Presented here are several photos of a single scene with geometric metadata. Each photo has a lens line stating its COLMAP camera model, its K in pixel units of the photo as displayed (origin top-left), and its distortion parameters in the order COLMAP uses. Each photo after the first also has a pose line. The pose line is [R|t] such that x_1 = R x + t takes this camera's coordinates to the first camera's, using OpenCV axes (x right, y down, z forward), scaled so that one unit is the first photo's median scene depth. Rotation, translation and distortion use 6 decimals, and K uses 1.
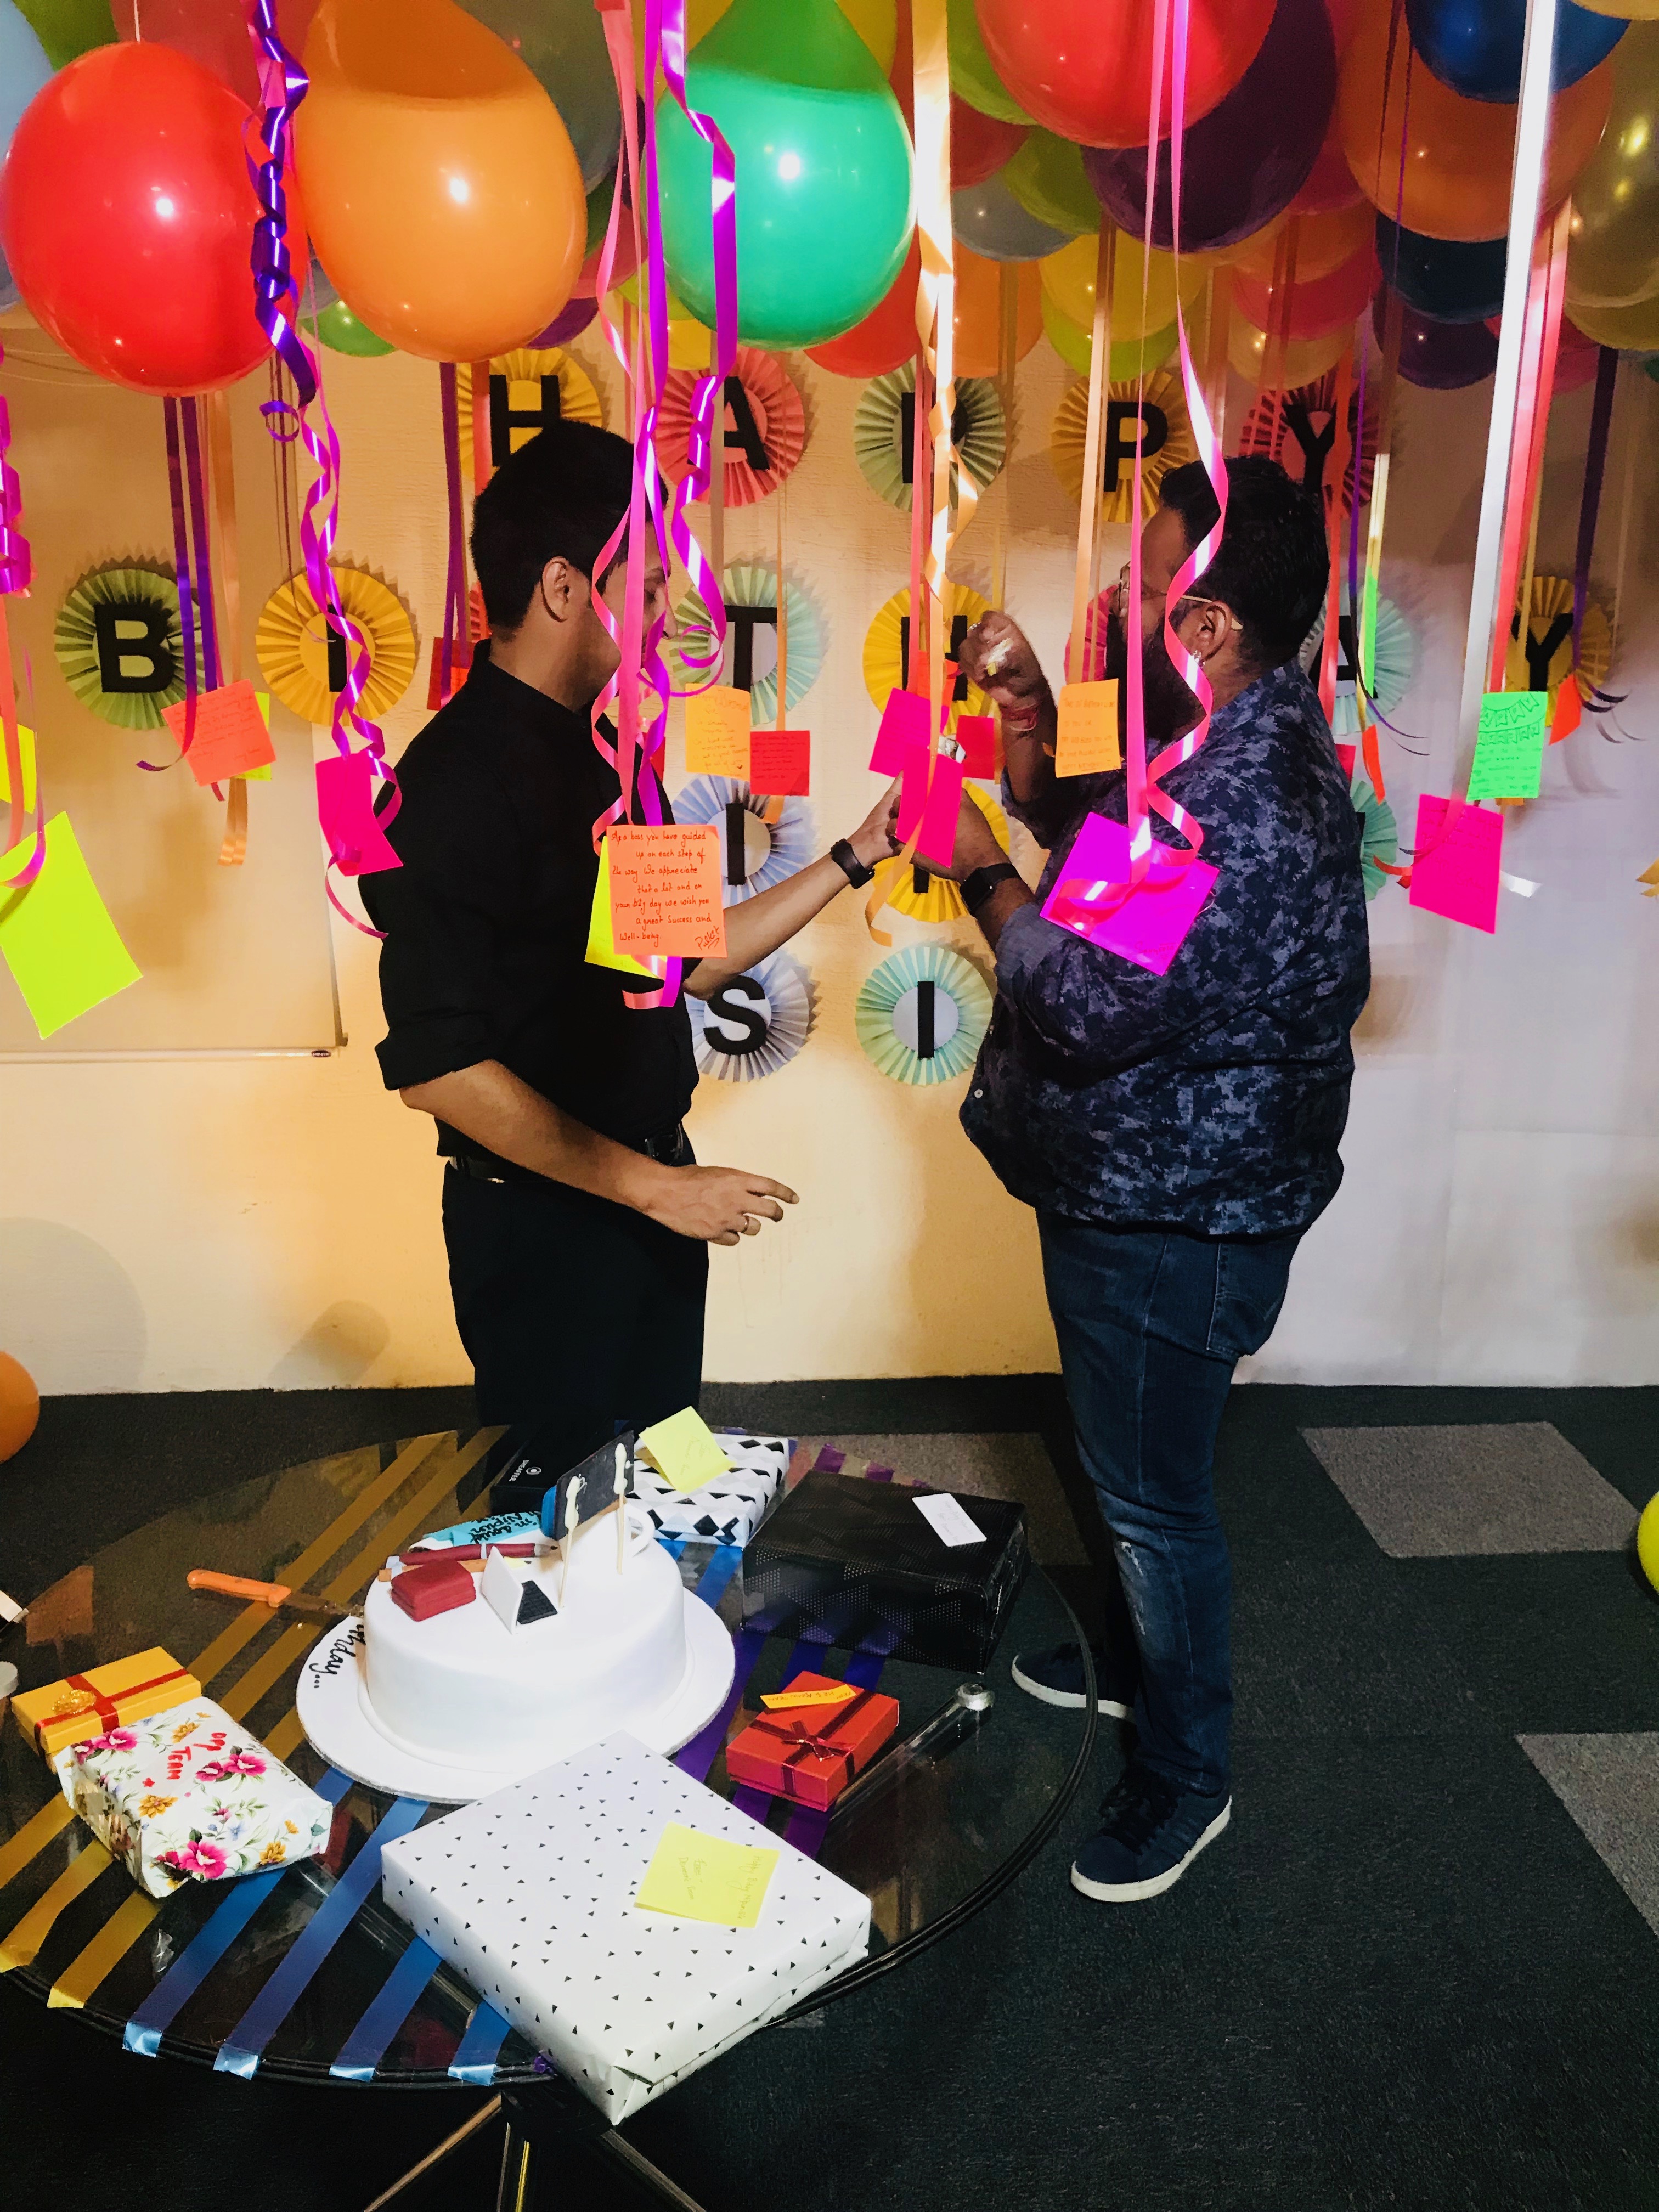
lens RADIAL K [[1818.0, 0, 826.9], [0, 1818.0, 1104.6], [0, 0, 1]] dist [0.013980, -0.006390]
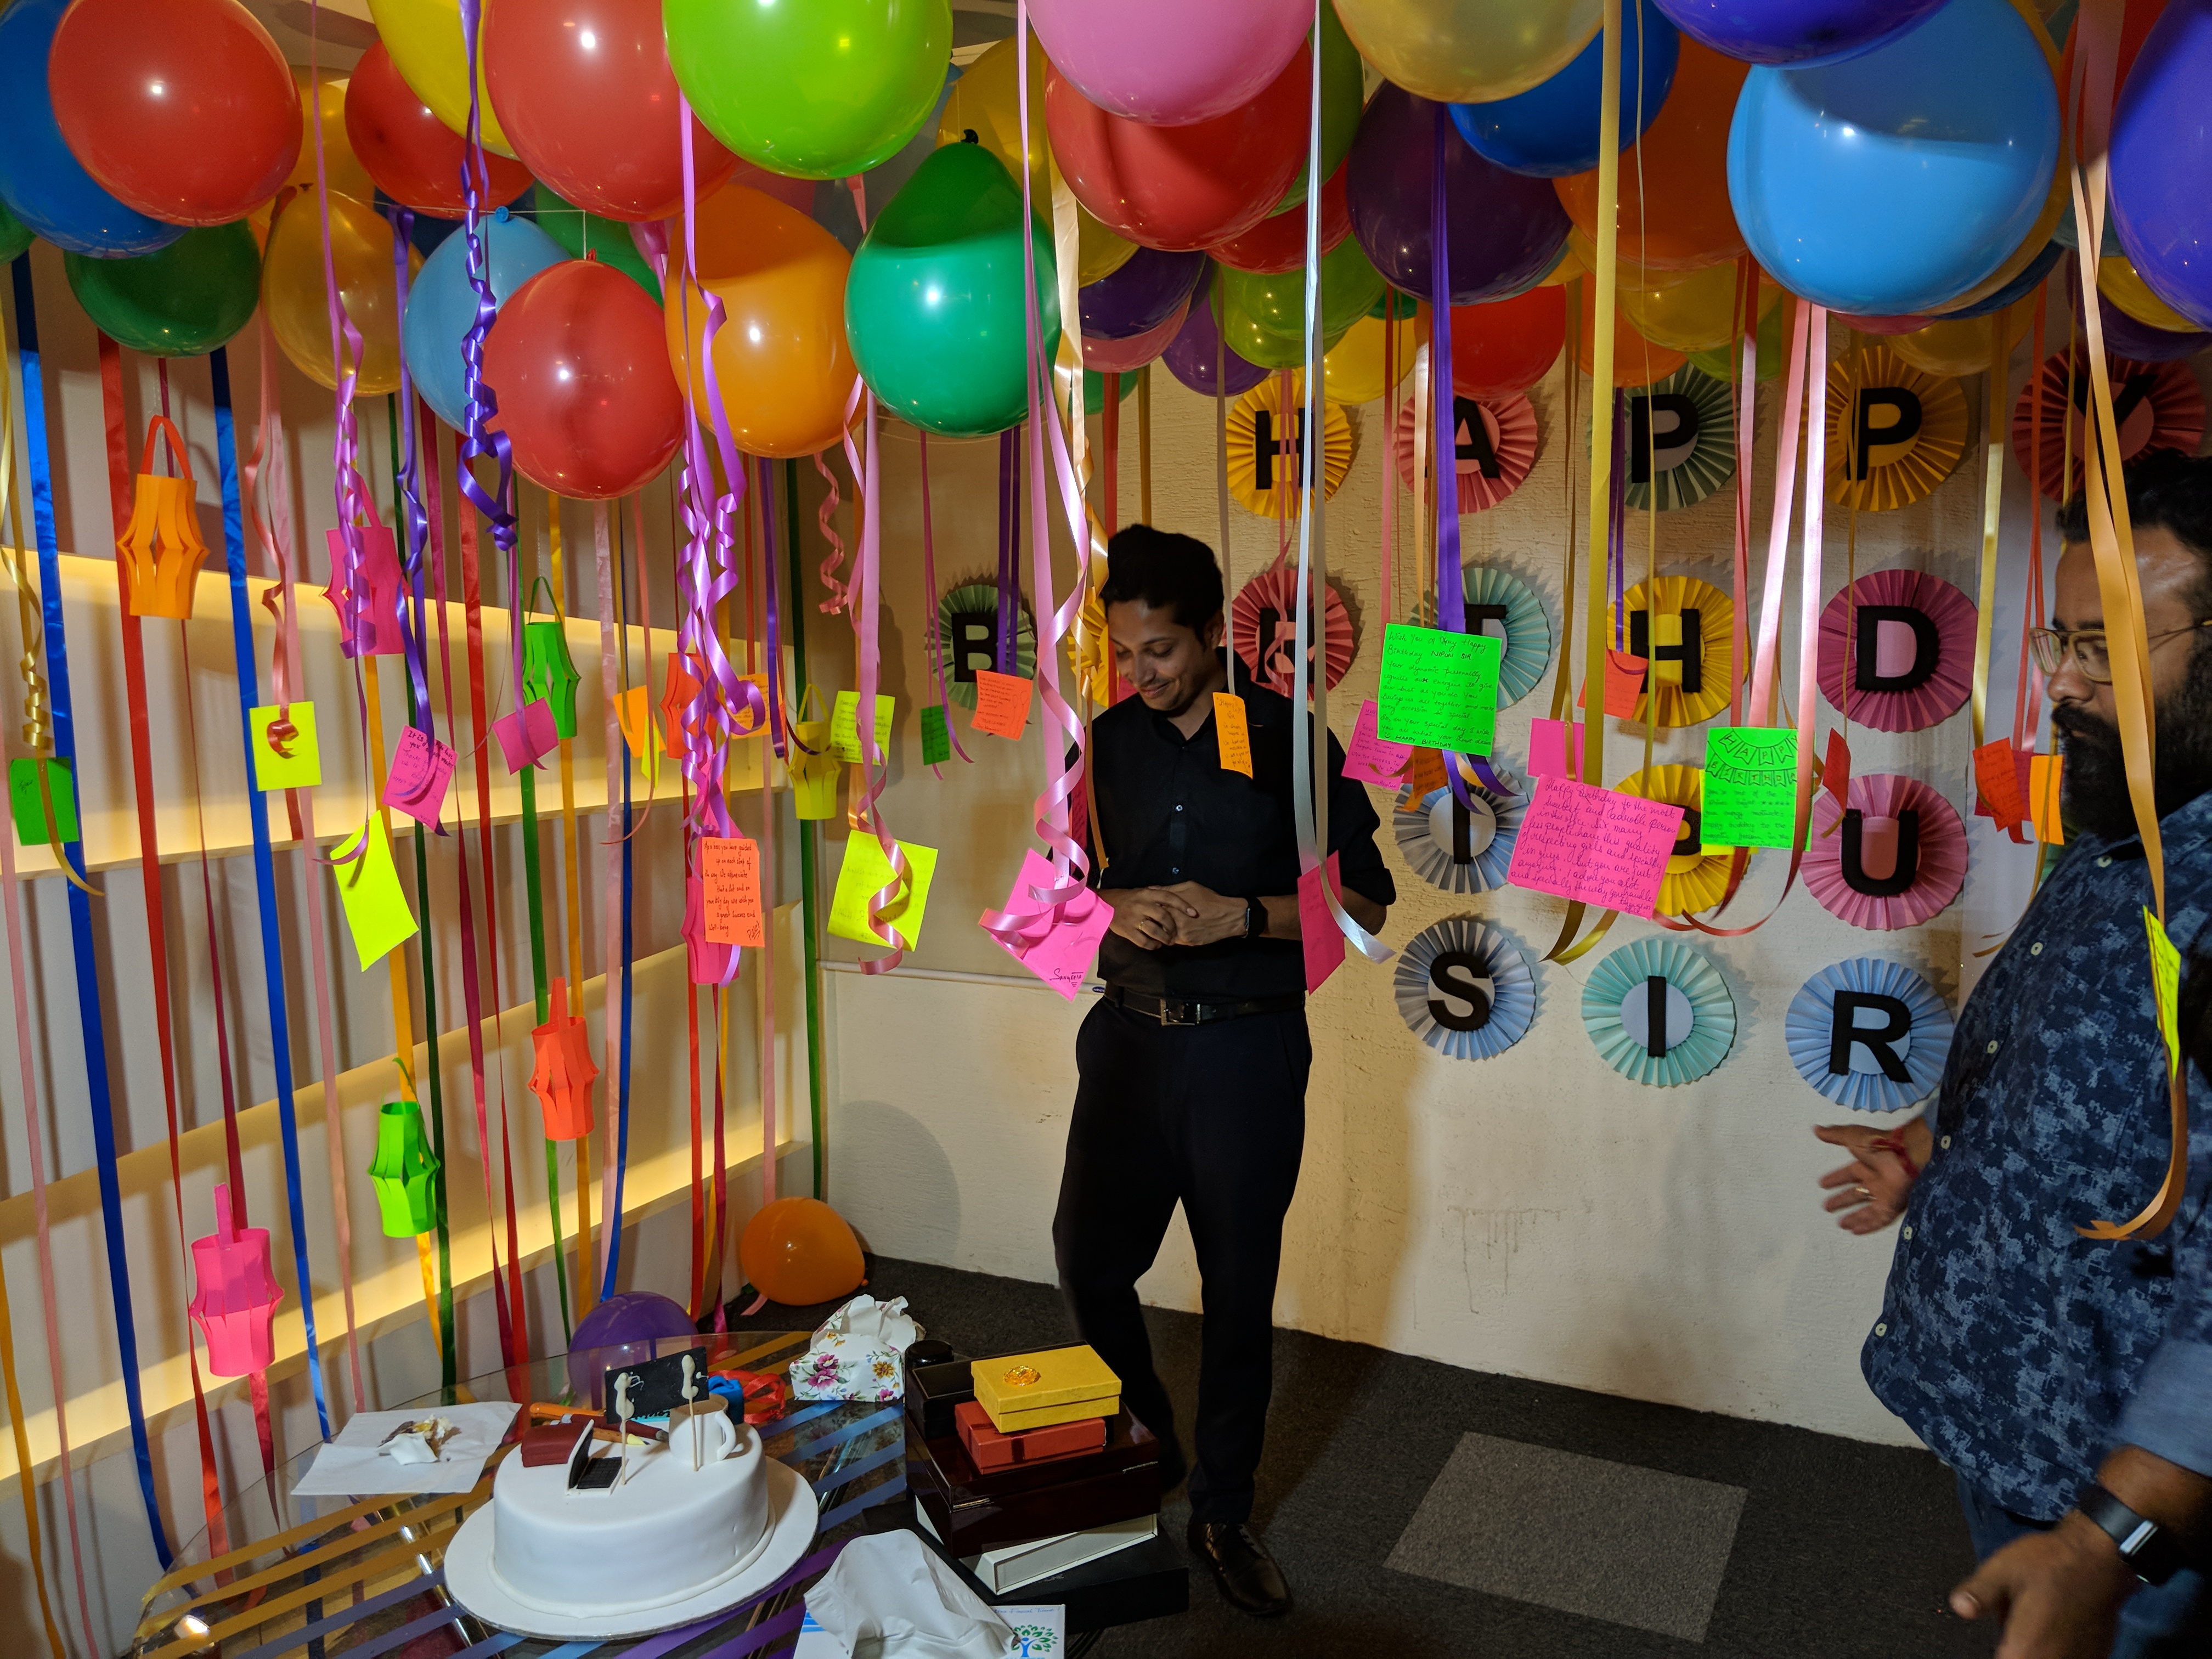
lens RADIAL K [[1756.4, 0, 1116.4], [0, 1756.4, 794.4], [0, 0, 1]] dist [0.059925, -0.111649]
pose [[0.864253, 0.039728, -0.501485, 0.599818], [-0.108387, 0.988169, -0.108509, -0.068013], [0.491242, 0.148134, 0.858335, 0.090961]]
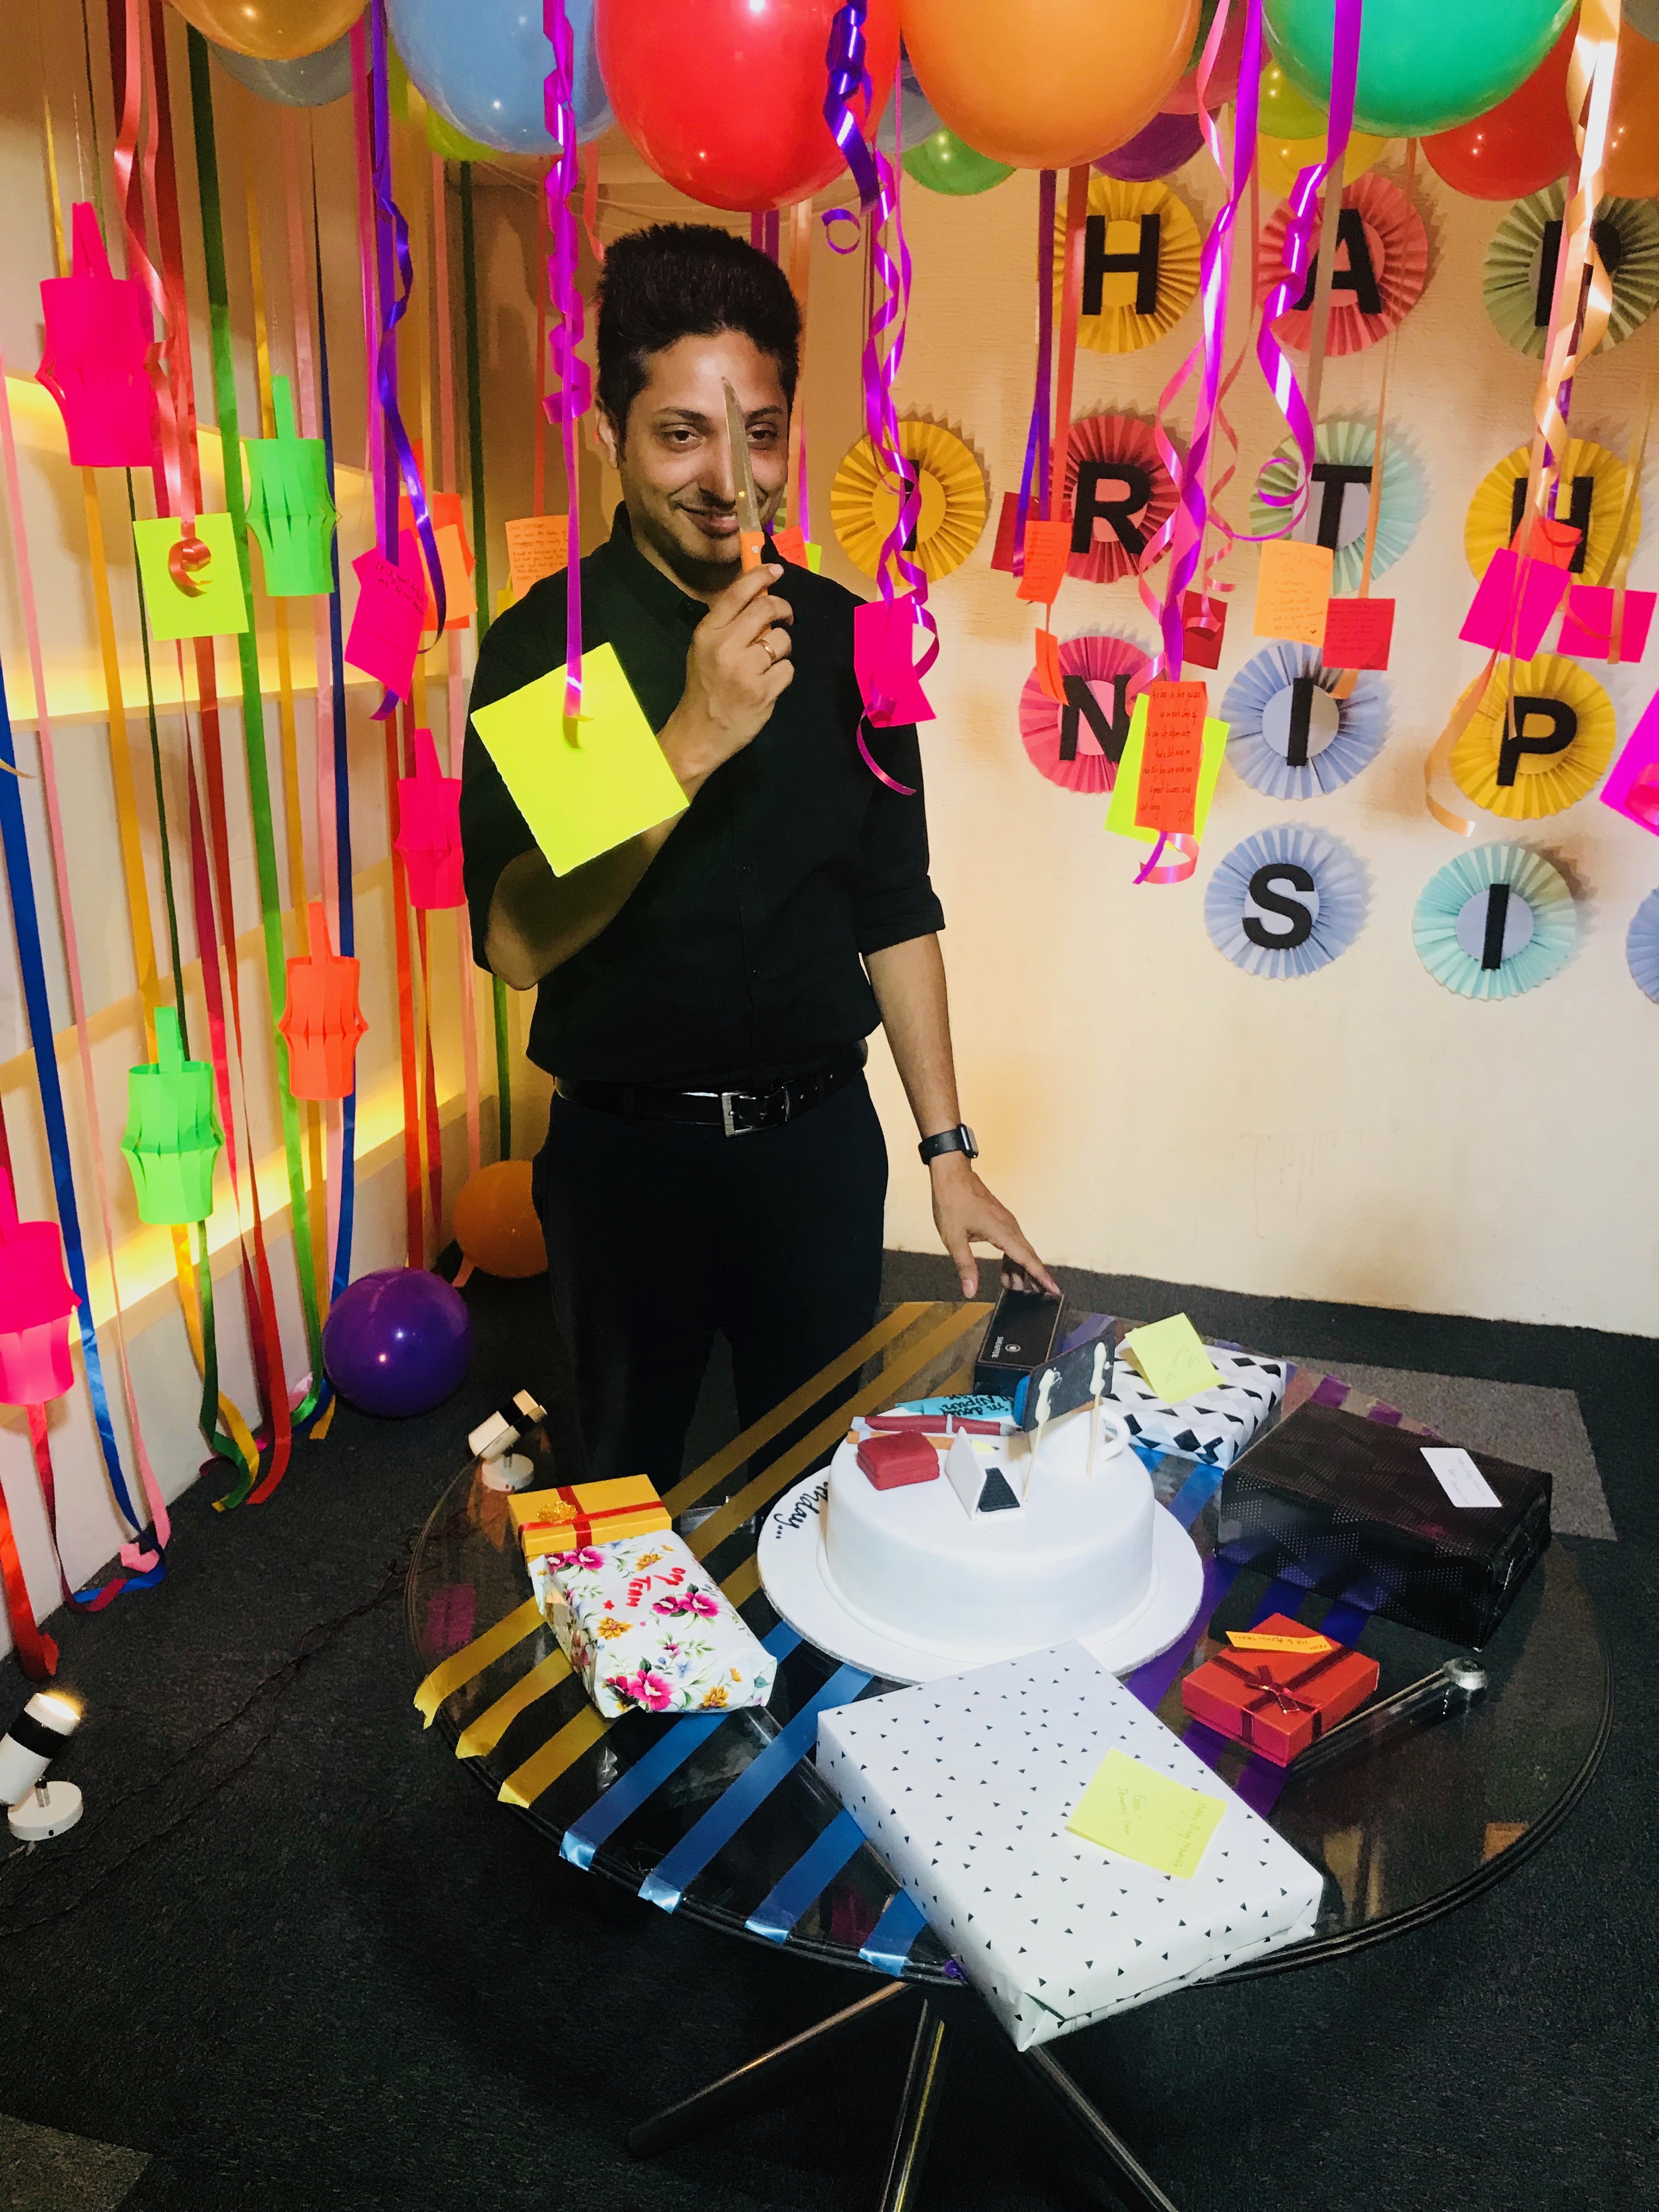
lens RADIAL K [[1818.0, 0, 838.0], [0, 1818.0, 1099.2], [0, 0, 1]] dist [0.013980, -0.006390]
pose [[0.955545, 0.103893, -0.275935, 0.002391], [-0.087238, 0.993582, 0.071999, 0.003911], [0.281644, -0.044726, 0.958476, 0.054079]]
